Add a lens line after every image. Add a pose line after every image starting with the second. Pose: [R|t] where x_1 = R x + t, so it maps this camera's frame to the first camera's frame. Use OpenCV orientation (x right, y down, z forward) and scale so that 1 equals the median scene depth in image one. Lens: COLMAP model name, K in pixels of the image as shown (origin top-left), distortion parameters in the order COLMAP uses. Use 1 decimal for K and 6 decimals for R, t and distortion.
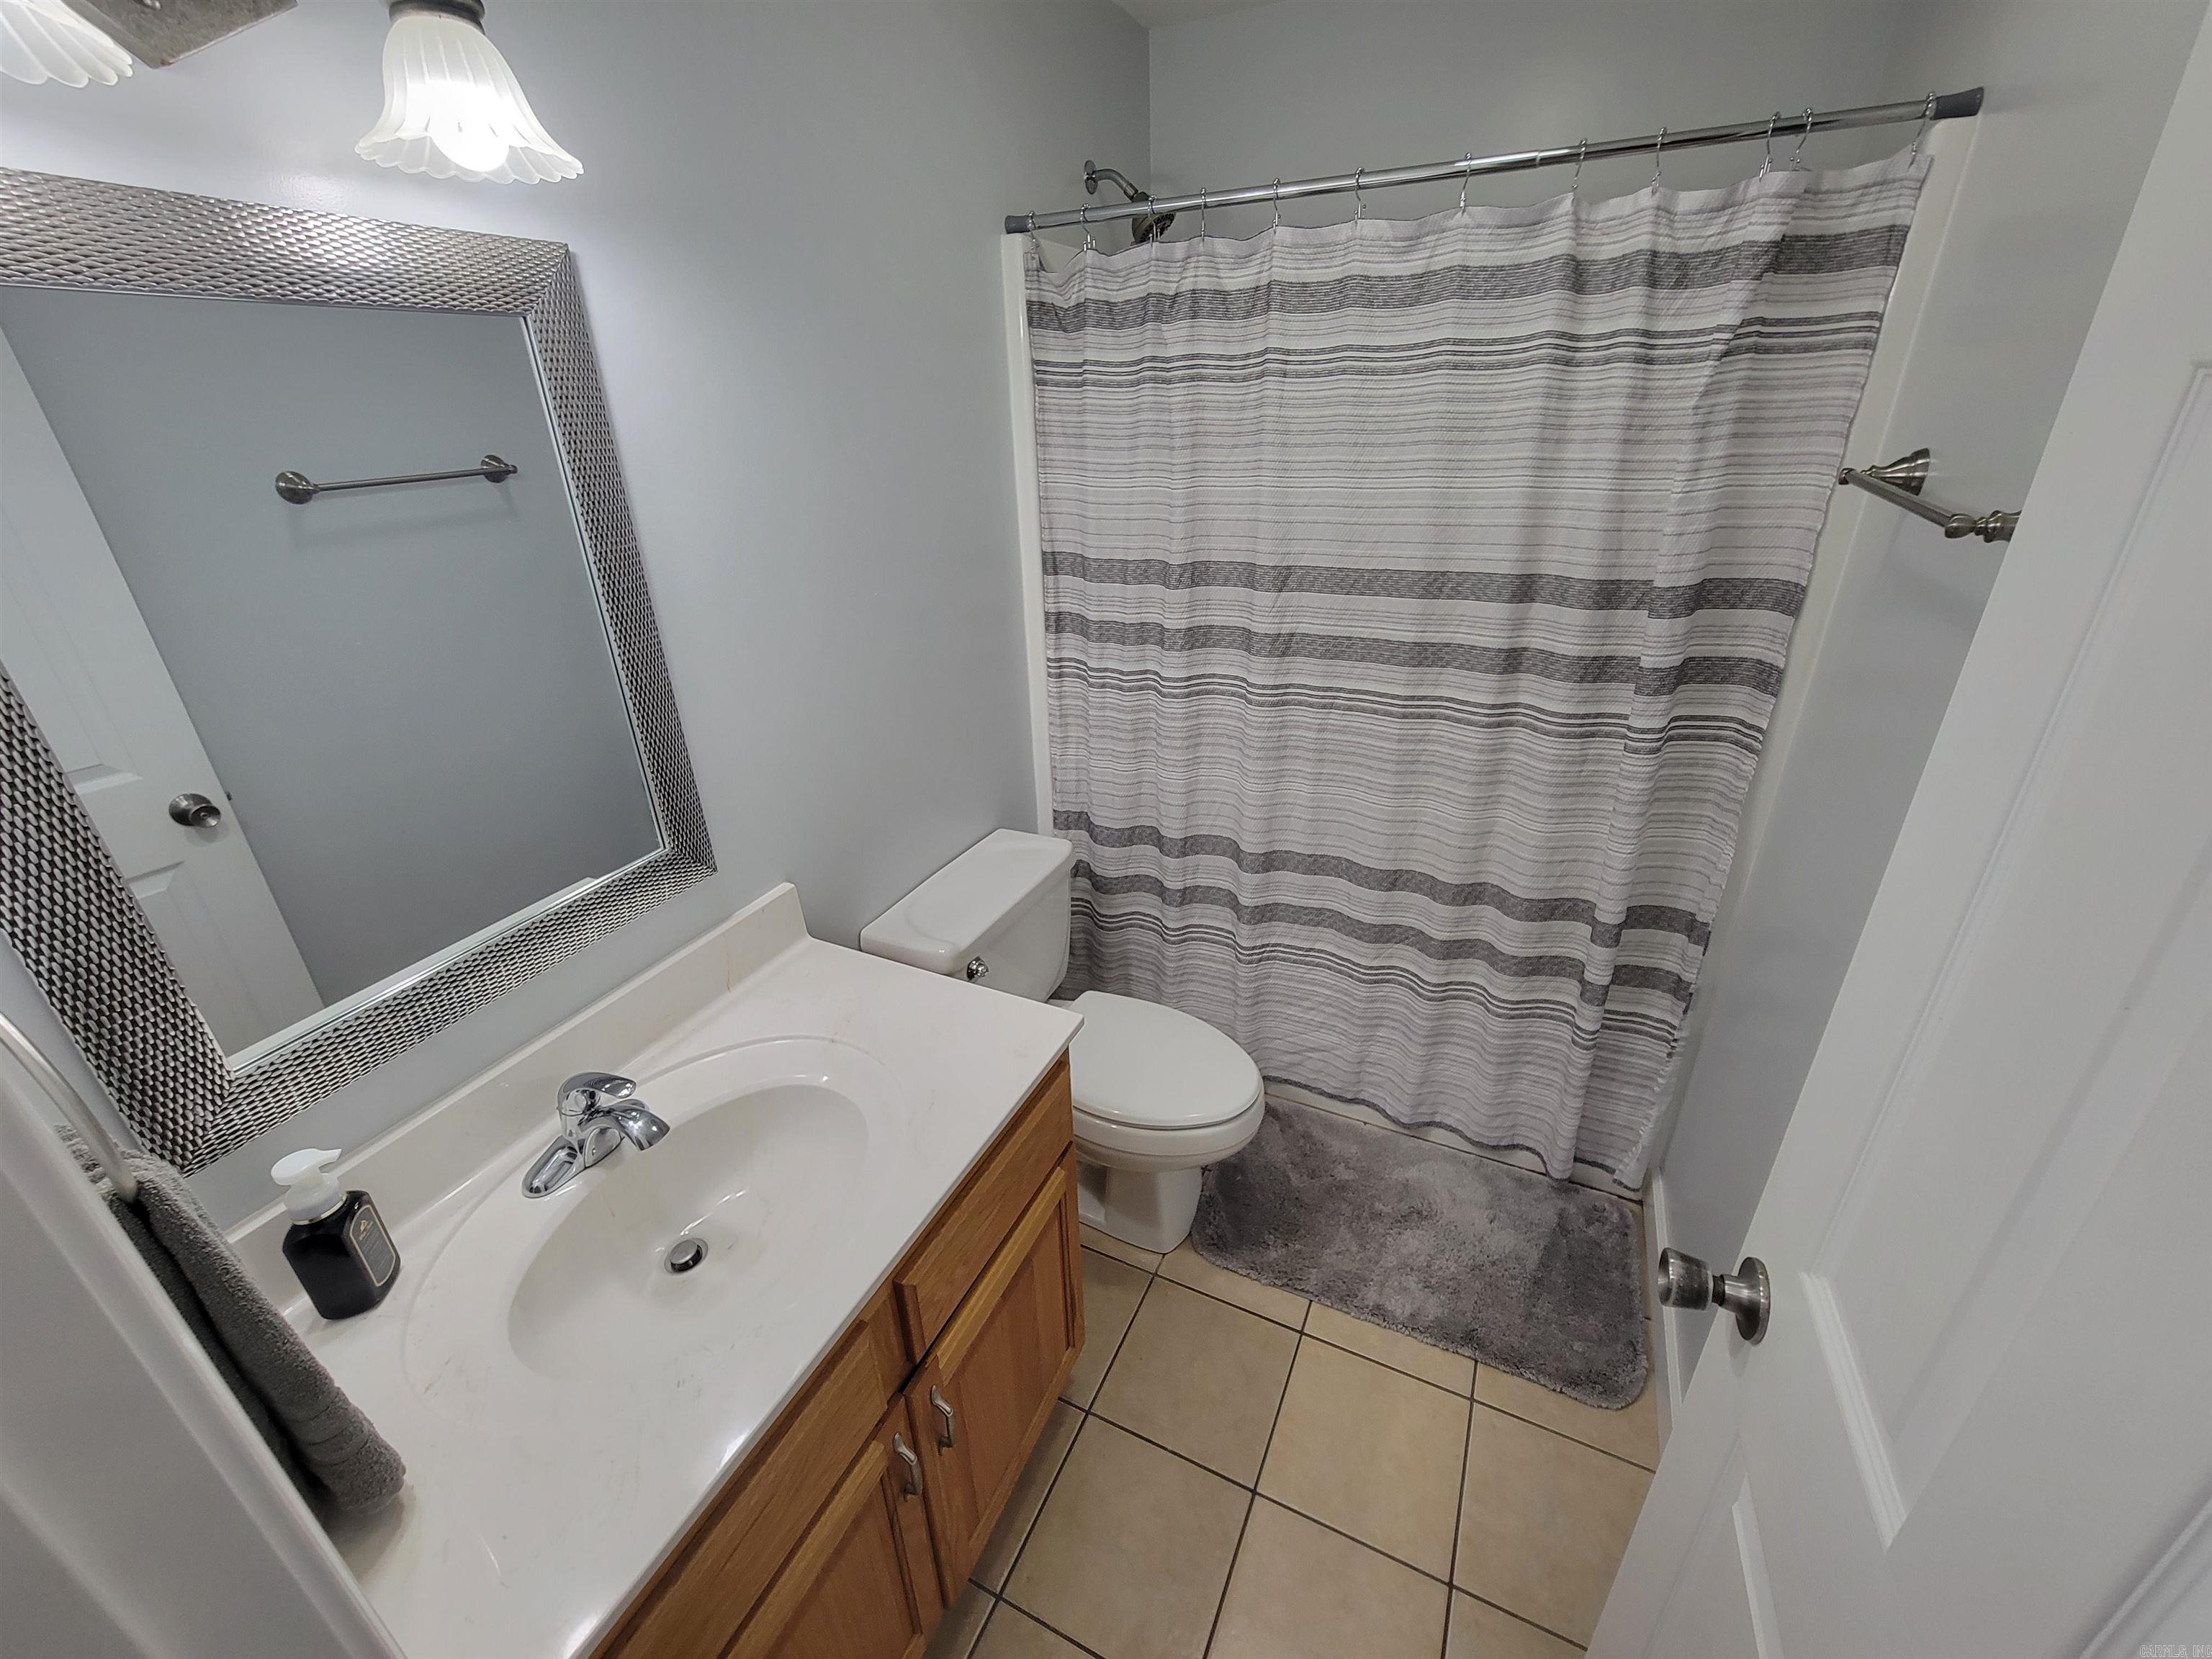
lens RADIAL K [[906.9, 0, 1094.2], [0, 906.9, 816.1], [0, 0, 1]] dist [0.001598, -0.000475]
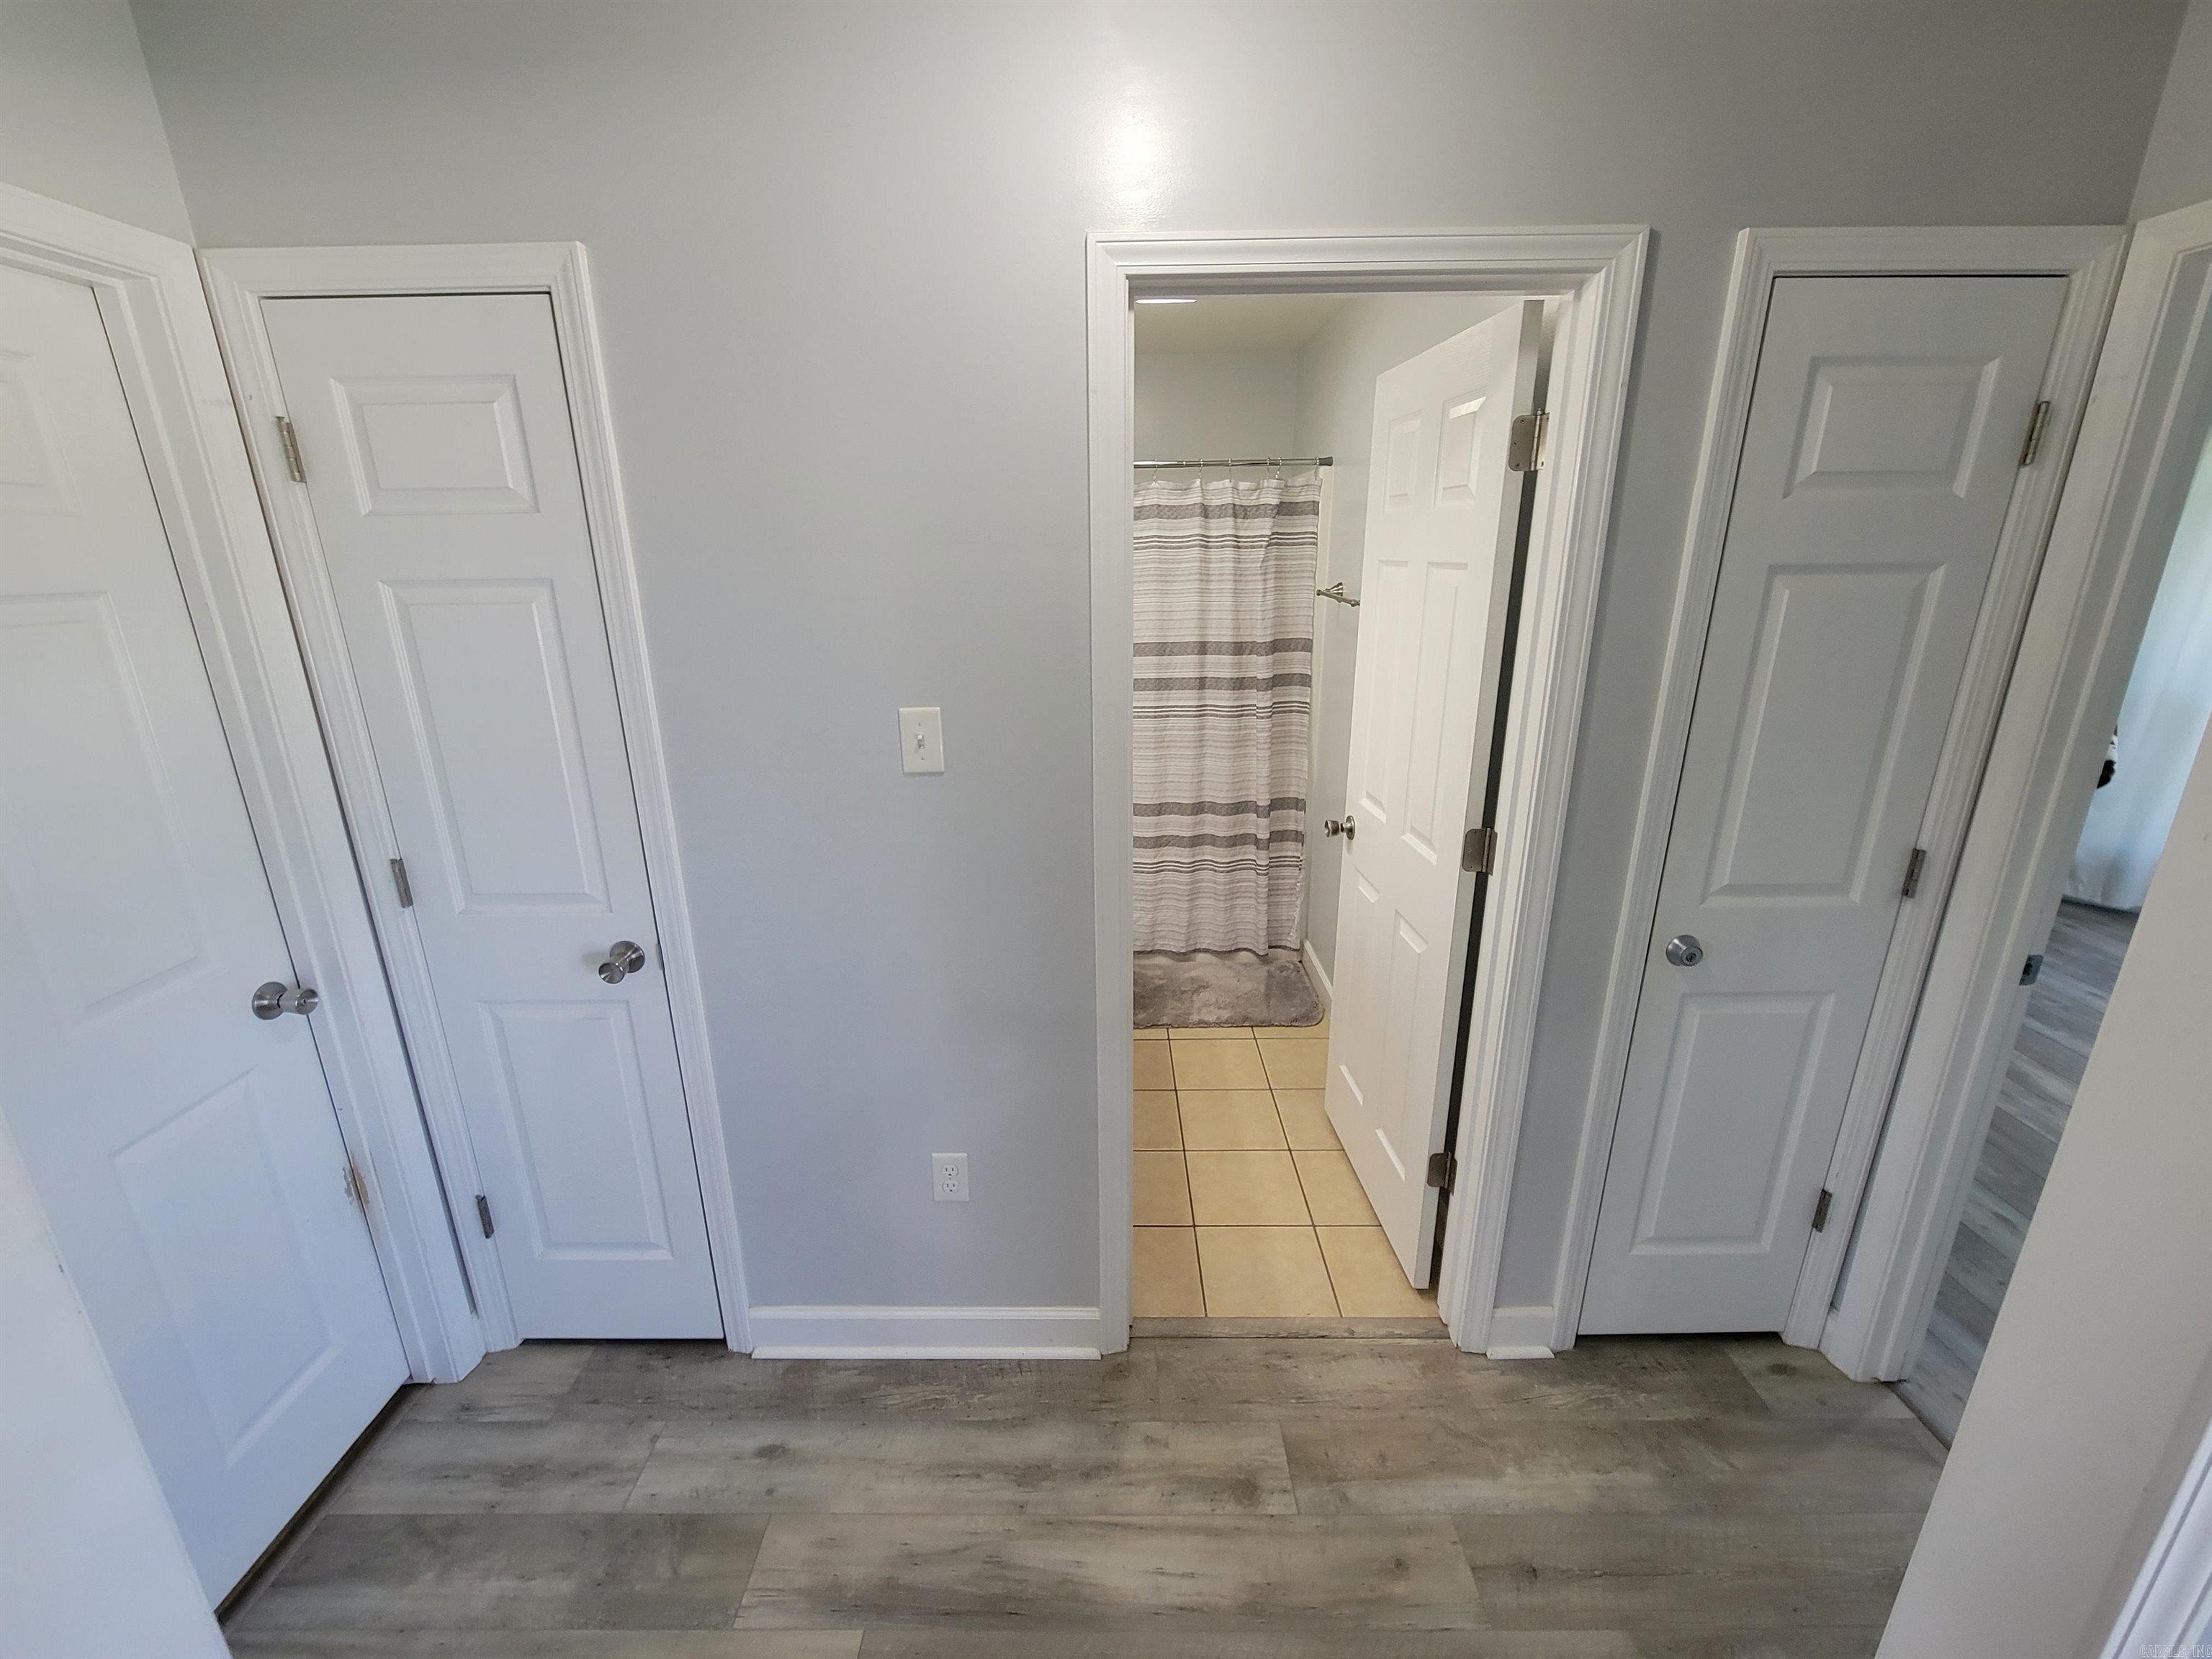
lens RADIAL K [[900.3, 0, 1095.4], [0, 900.3, 822.4], [0, 0, 1]] dist [-0.002292, 0.001385]
pose [[0.902754, -0.107330, 0.416553, -0.674075], [0.166735, 0.979976, -0.108846, 0.336131], [-0.396529, 0.167715, 0.902572, -0.726032]]
